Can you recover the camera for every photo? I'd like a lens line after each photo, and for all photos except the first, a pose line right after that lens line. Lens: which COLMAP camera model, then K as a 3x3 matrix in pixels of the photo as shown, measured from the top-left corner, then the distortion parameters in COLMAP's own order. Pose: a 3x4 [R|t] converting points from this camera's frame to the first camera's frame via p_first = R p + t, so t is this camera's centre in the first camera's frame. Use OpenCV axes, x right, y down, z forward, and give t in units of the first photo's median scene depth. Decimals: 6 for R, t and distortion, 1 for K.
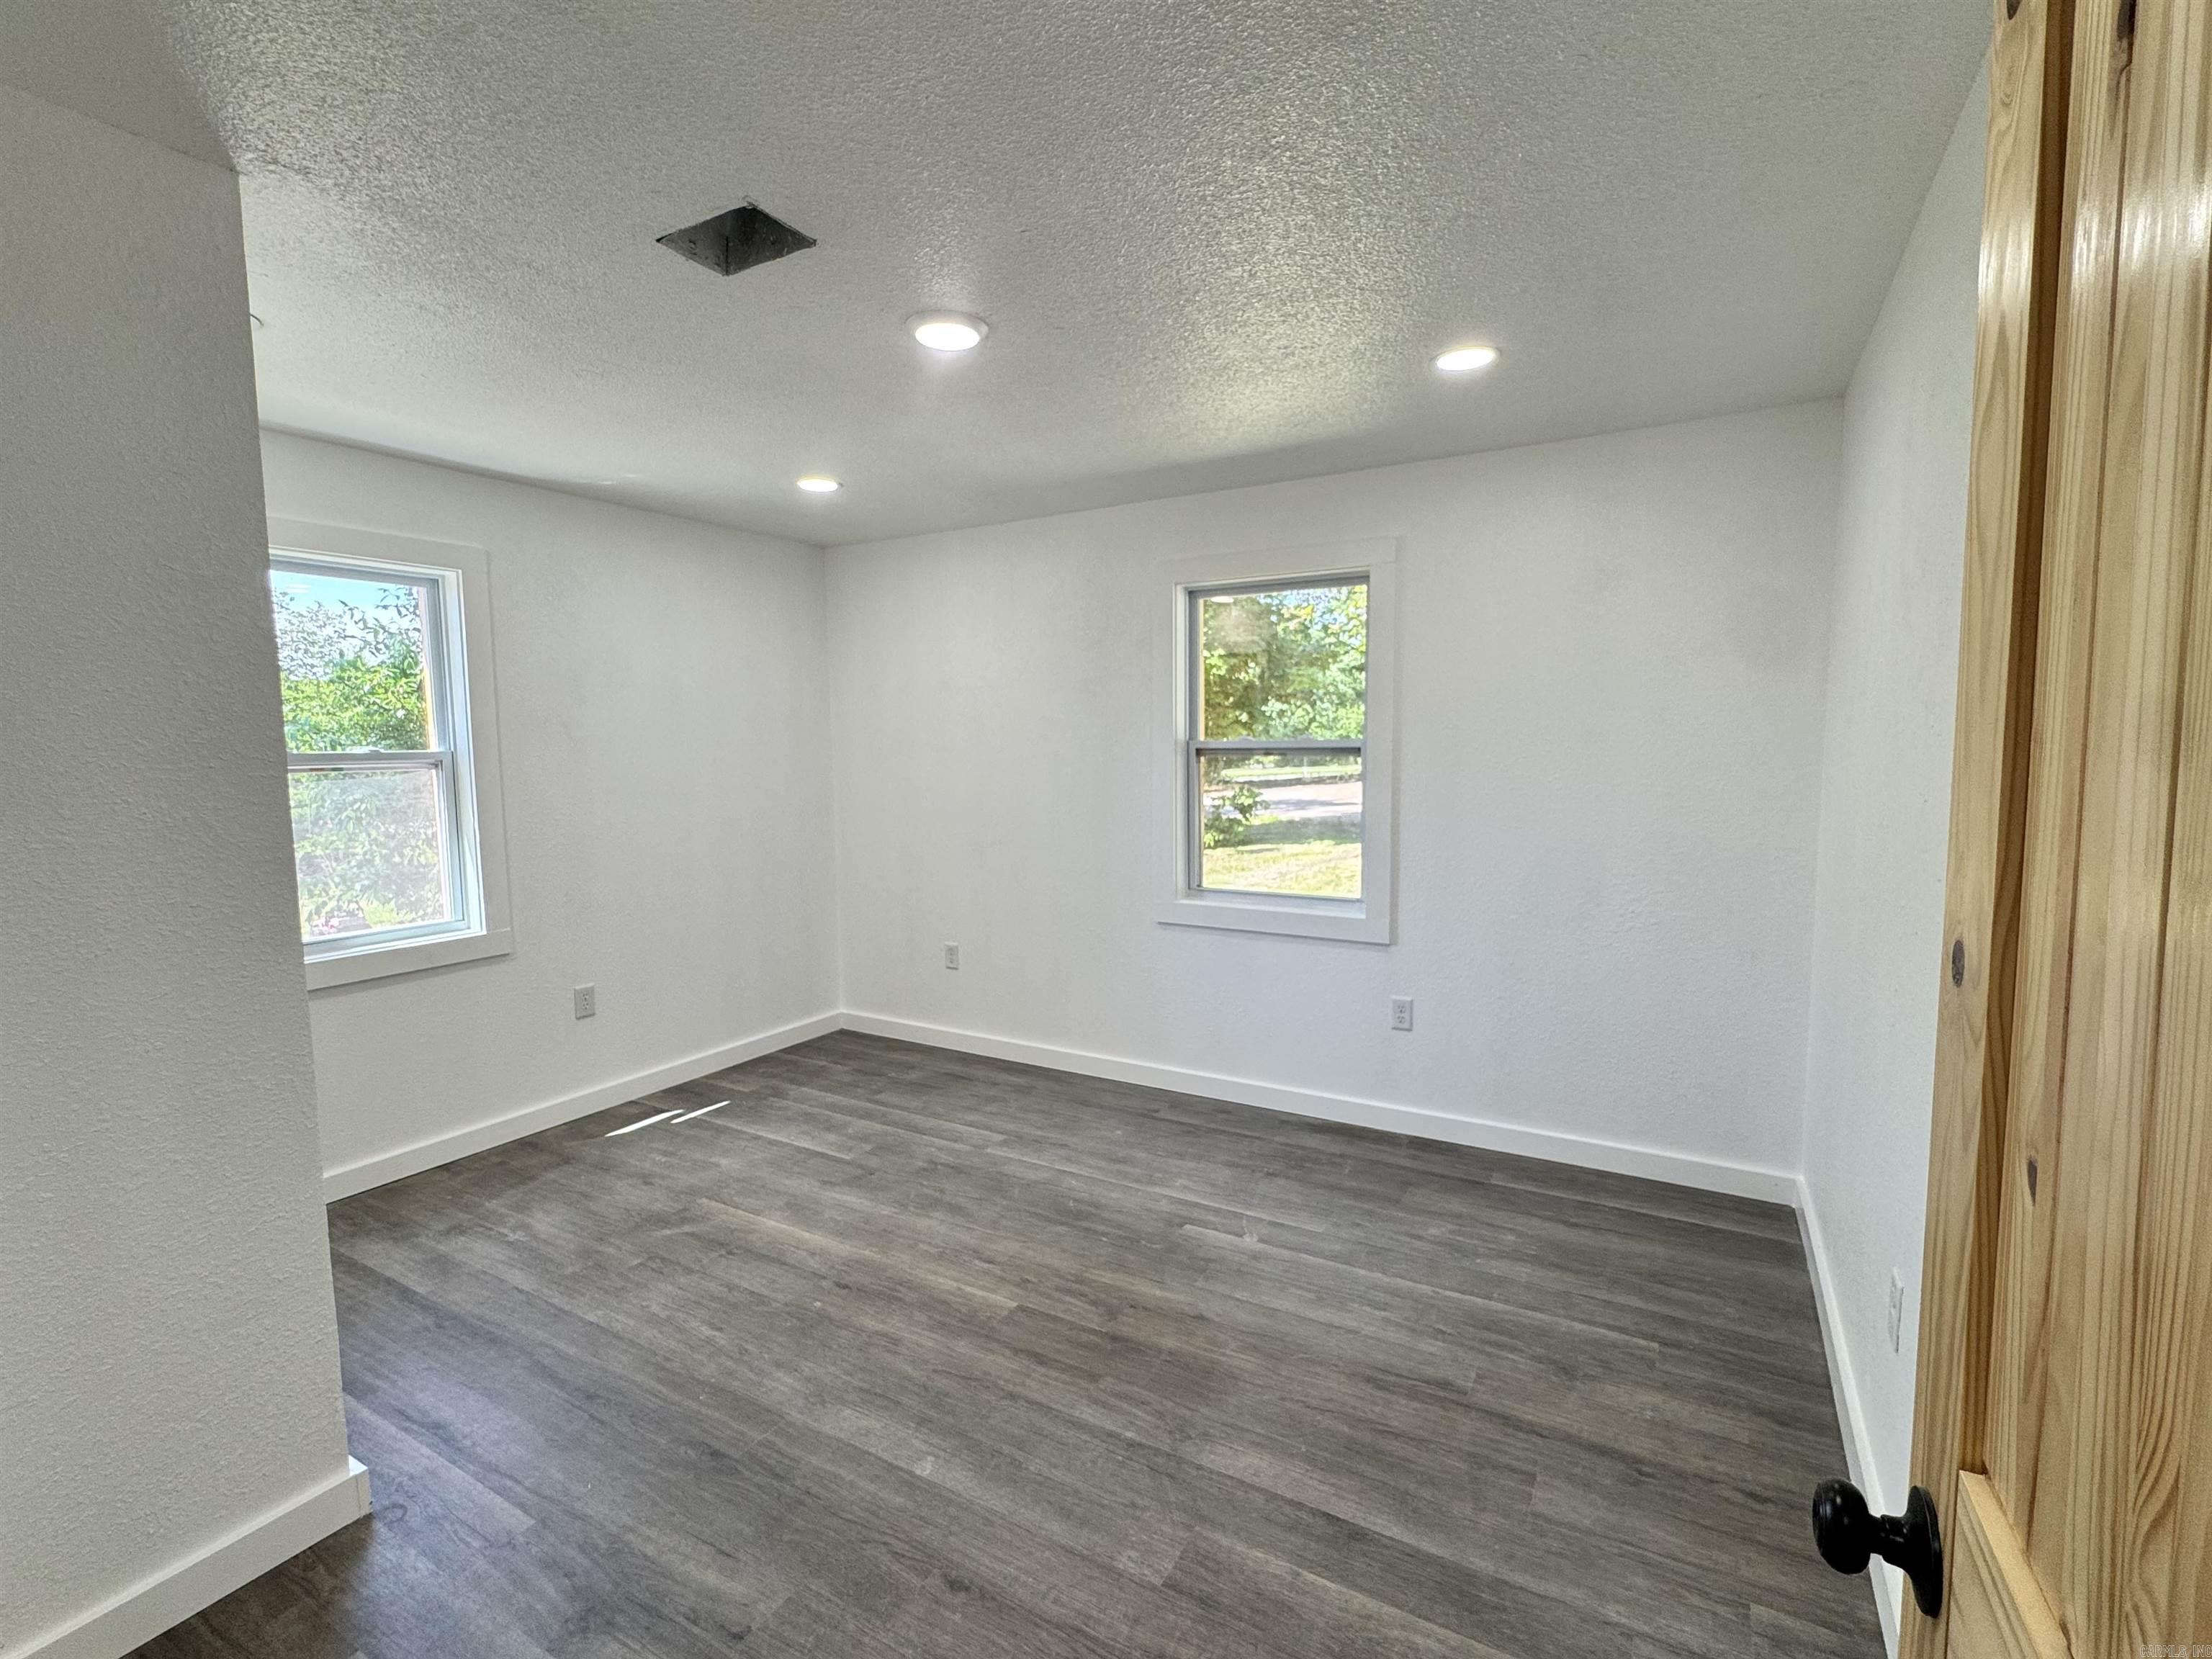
lens RADIAL K [[997.1, 0, 1104.0], [0, 997.1, 834.5], [0, 0, 1]] dist [-0.003655, -0.000226]
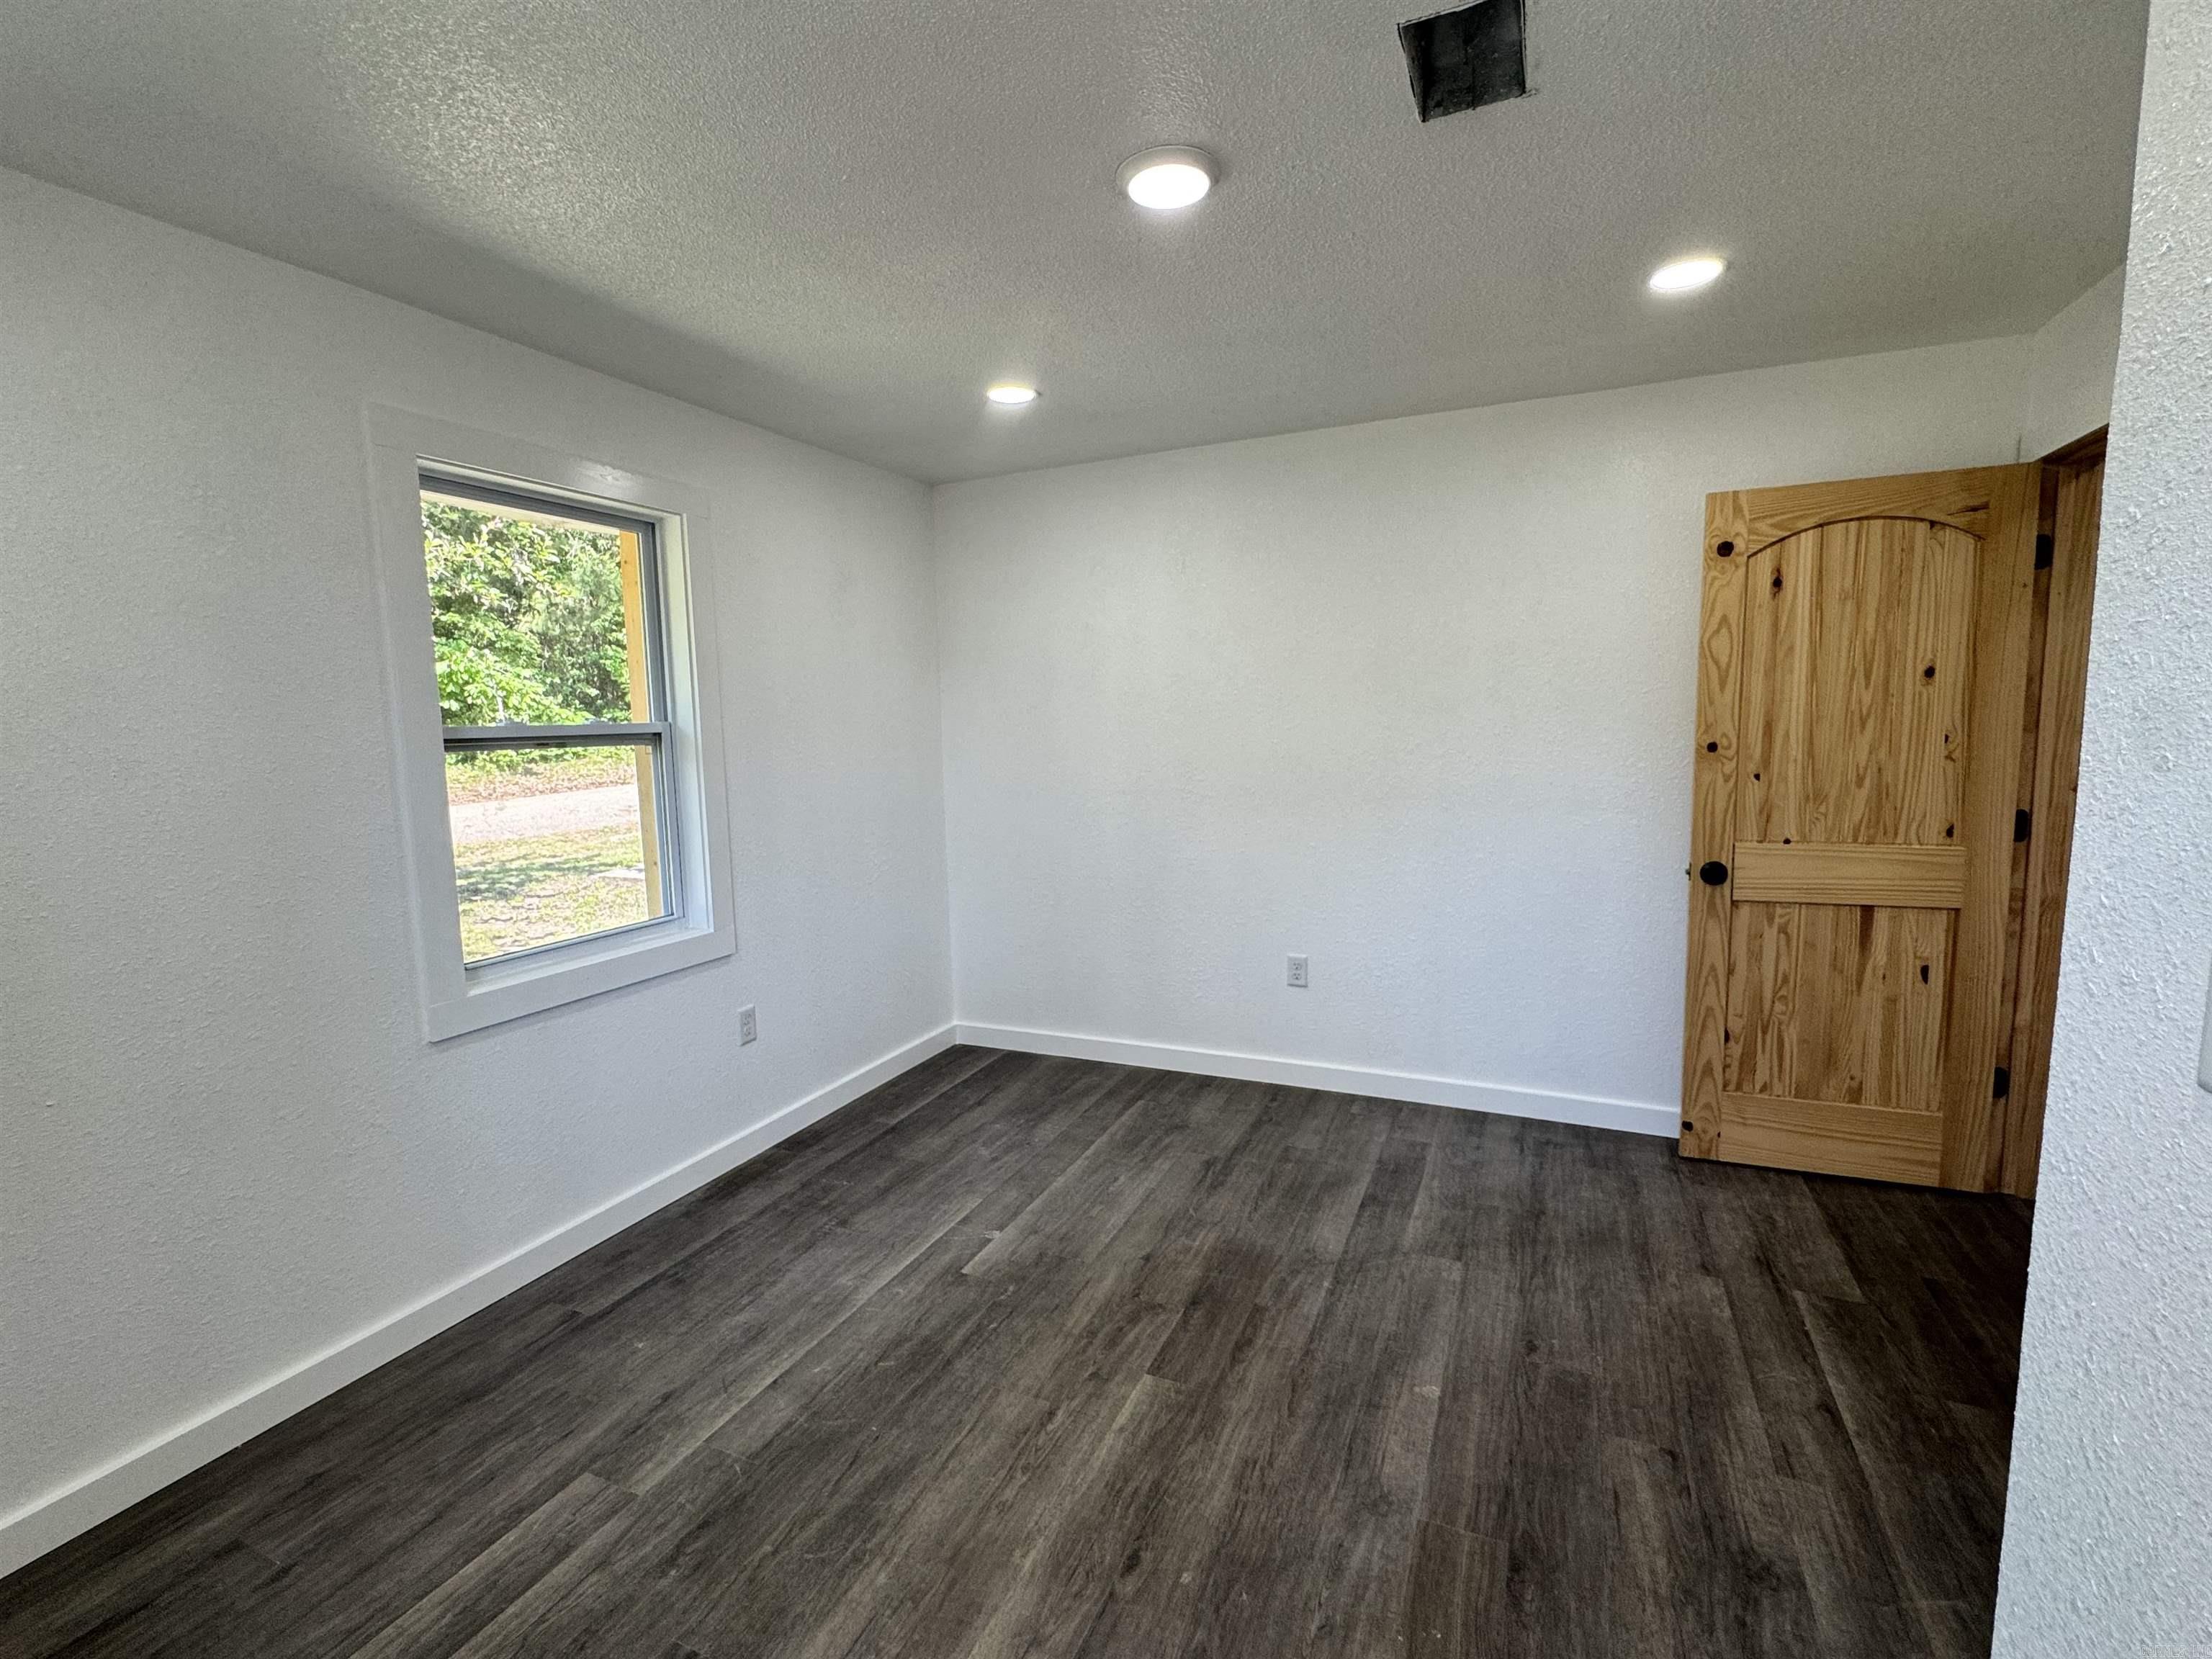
lens RADIAL K [[997.1, 0, 1104.0], [0, 997.1, 834.5], [0, 0, 1]] dist [-0.003655, -0.000226]
pose [[-0.103976, -0.105516, 0.988967, -0.751990], [0.114310, 0.986499, 0.117271, -0.072971], [-0.987989, 0.125242, -0.090510, 0.910736]]
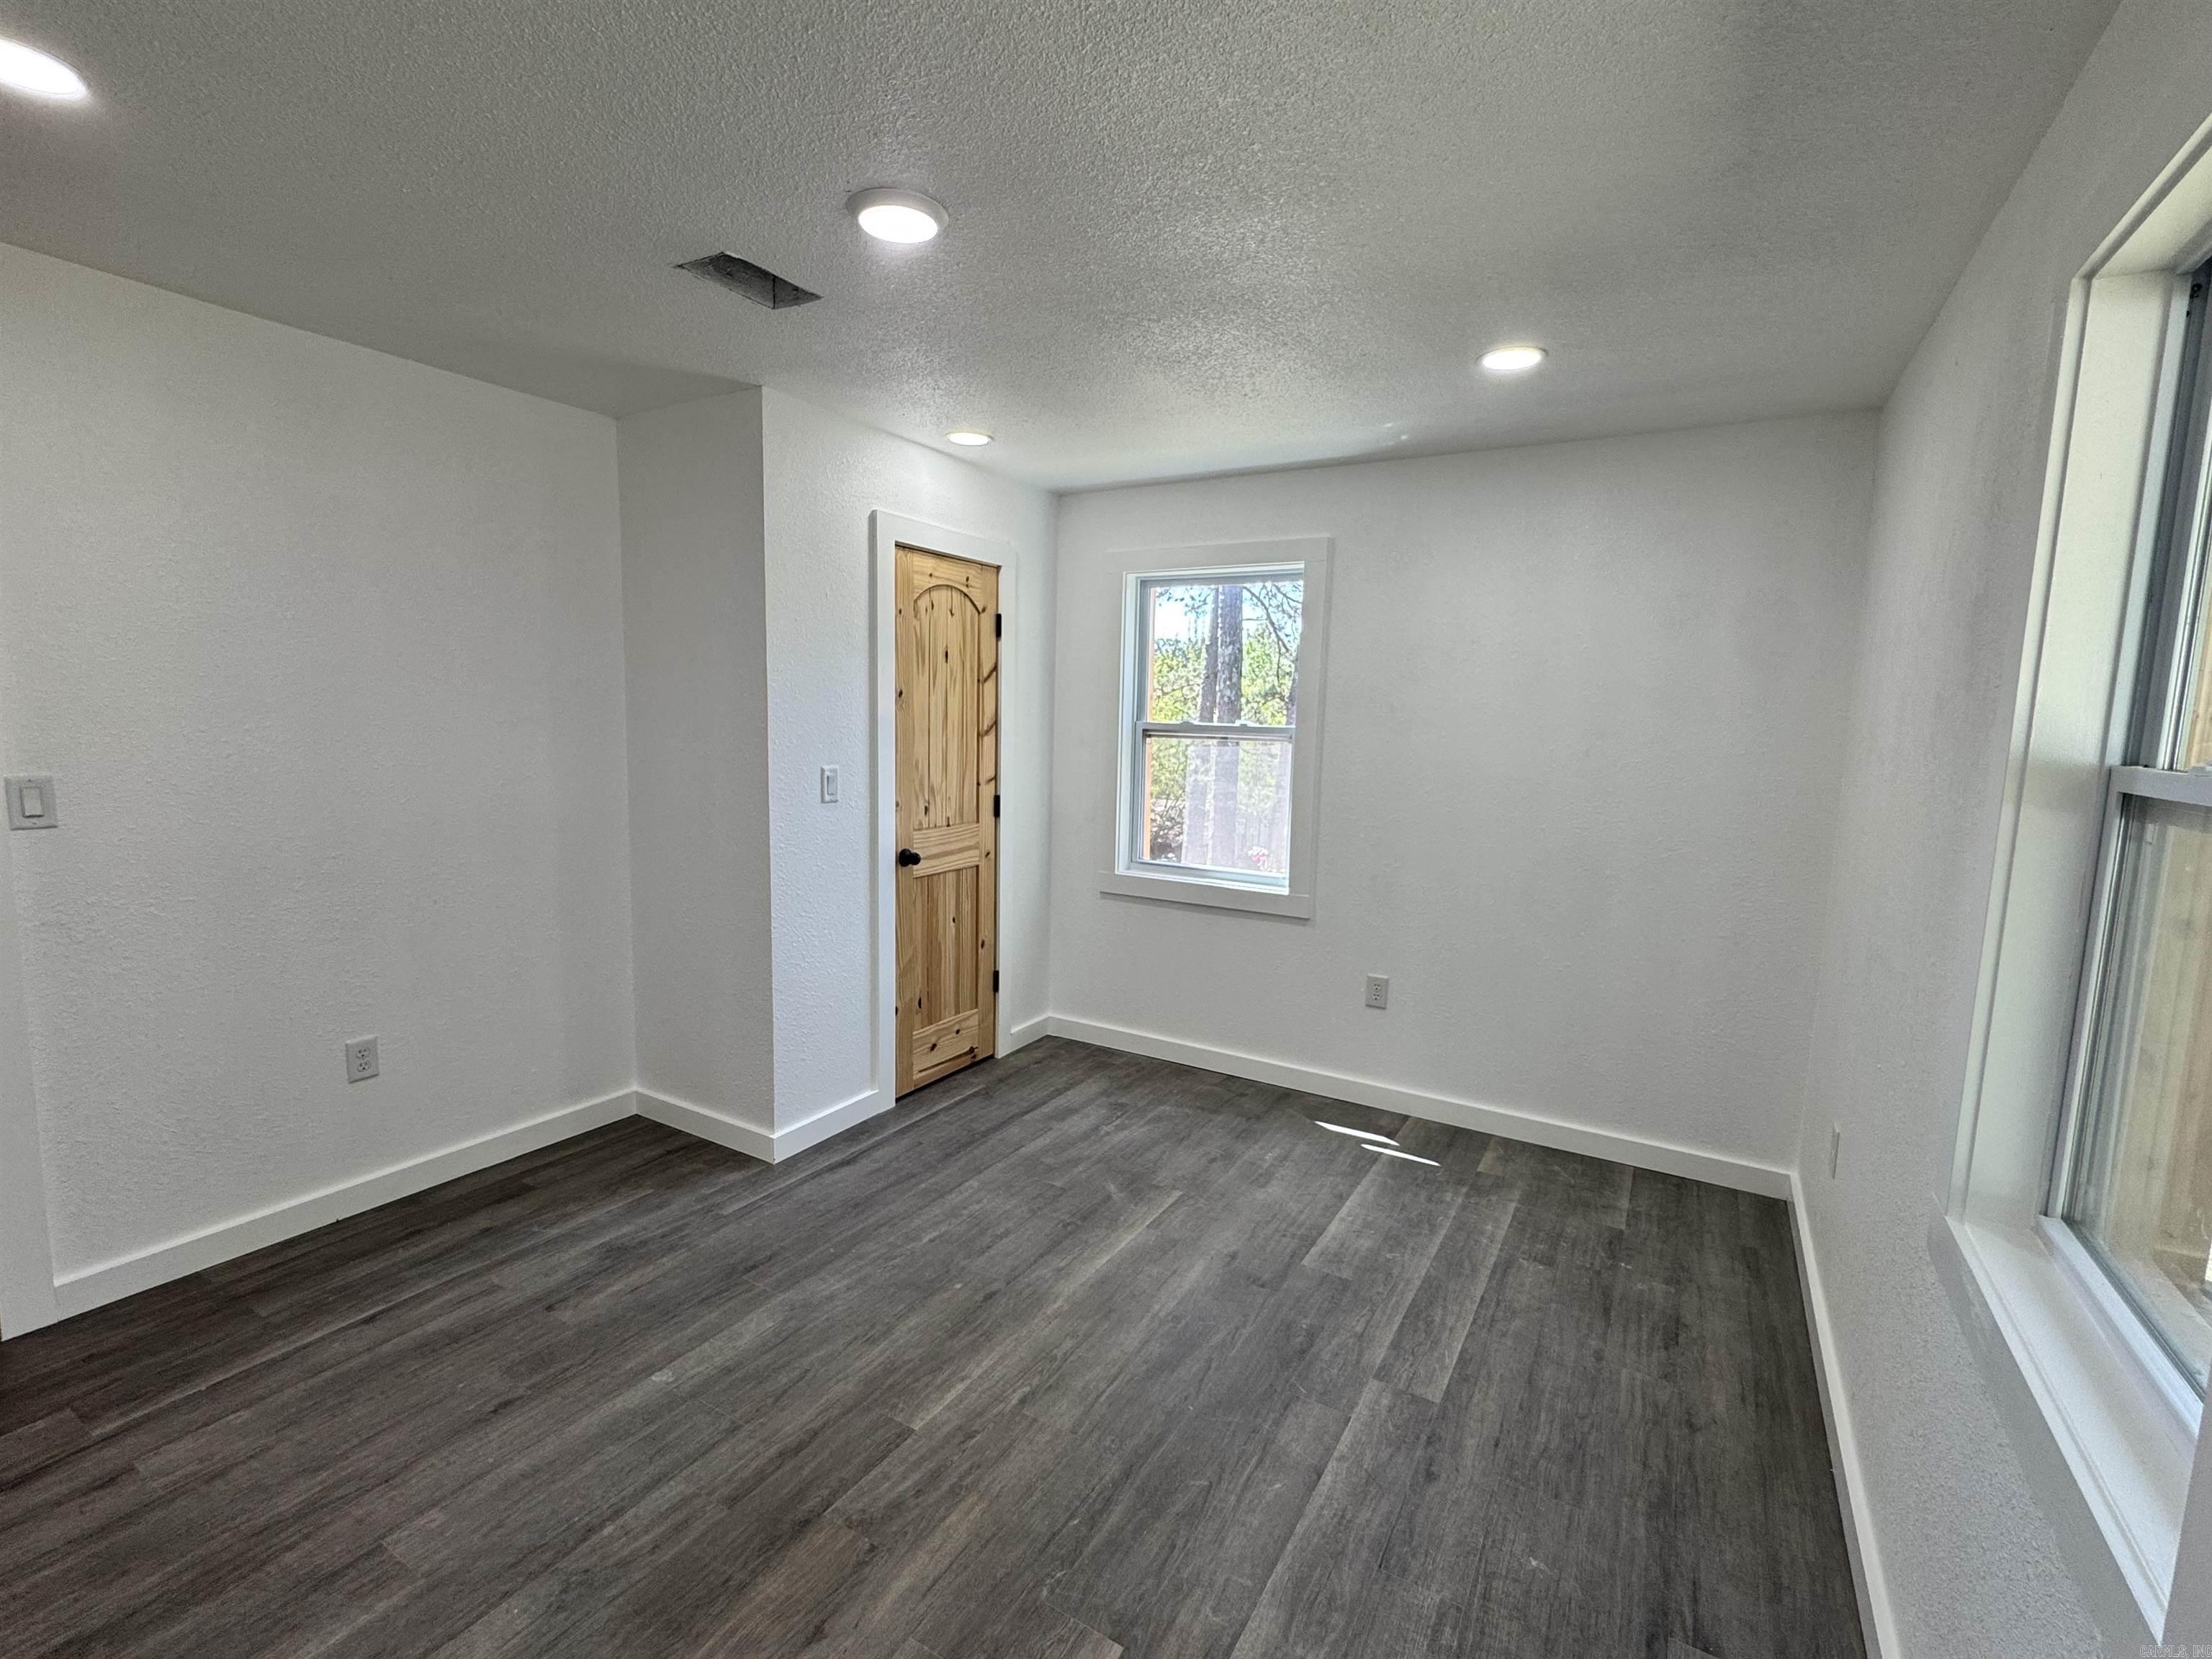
lens RADIAL K [[997.1, 0, 1104.0], [0, 997.1, 834.5], [0, 0, 1]] dist [-0.003655, -0.000226]
pose [[-0.005564, 0.132759, -0.991133, 0.551339], [-0.118337, 0.984096, 0.132481, -0.104045], [0.992958, 0.118025, 0.010235, 0.936939]]
